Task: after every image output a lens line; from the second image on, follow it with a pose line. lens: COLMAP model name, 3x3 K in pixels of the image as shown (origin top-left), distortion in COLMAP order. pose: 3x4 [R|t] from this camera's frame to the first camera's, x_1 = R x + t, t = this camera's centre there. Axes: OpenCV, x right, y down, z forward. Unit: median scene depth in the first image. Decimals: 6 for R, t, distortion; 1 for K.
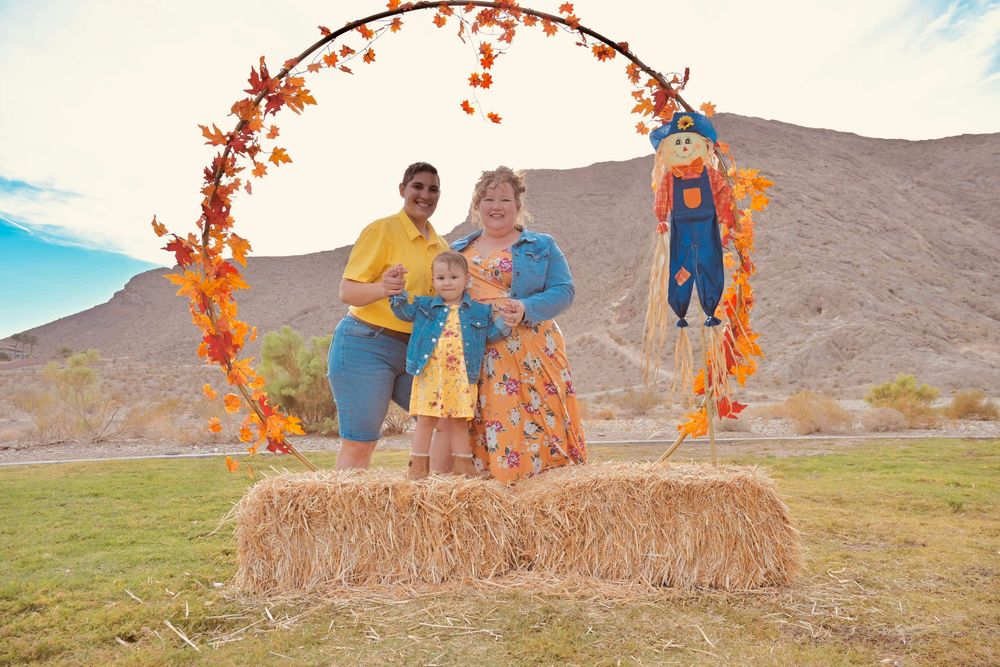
lens RADIAL K [[667.6, 0, 500.5], [0, 667.6, 330.6], [0, 0, 1]] dist [-0.003315, 0.003651]
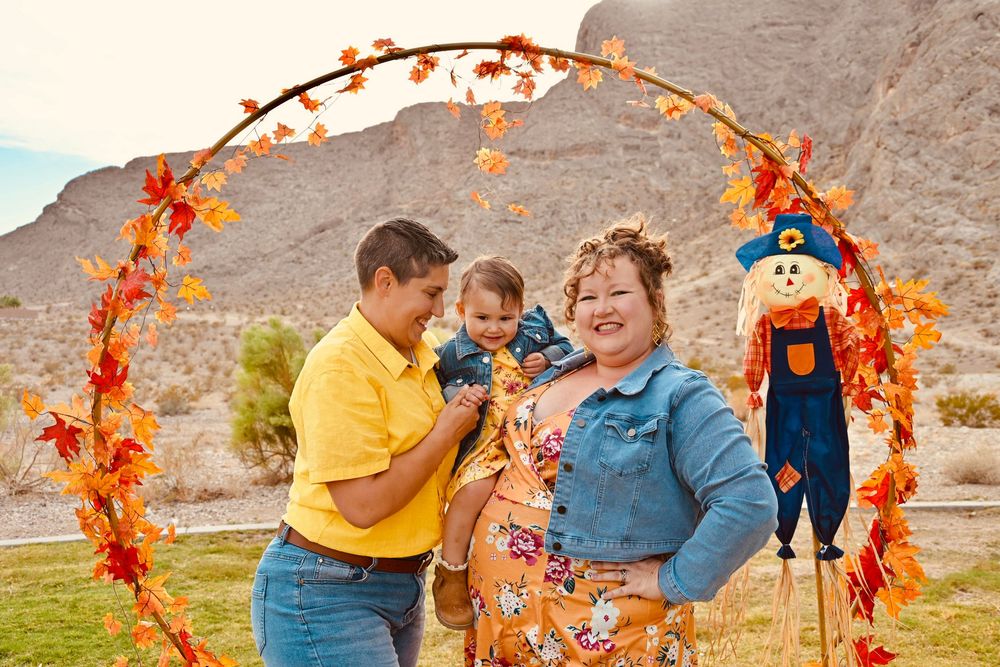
lens RADIAL K [[1058.6, 0, 498.6], [0, 1058.6, 324.8], [0, 0, 1]] dist [0.000767, 0.000000]
pose [[0.992075, -0.009489, -0.125286, 0.083771], [0.019820, 0.996478, 0.081475, -0.219300], [0.124072, -0.083313, 0.988770, -0.031097]]
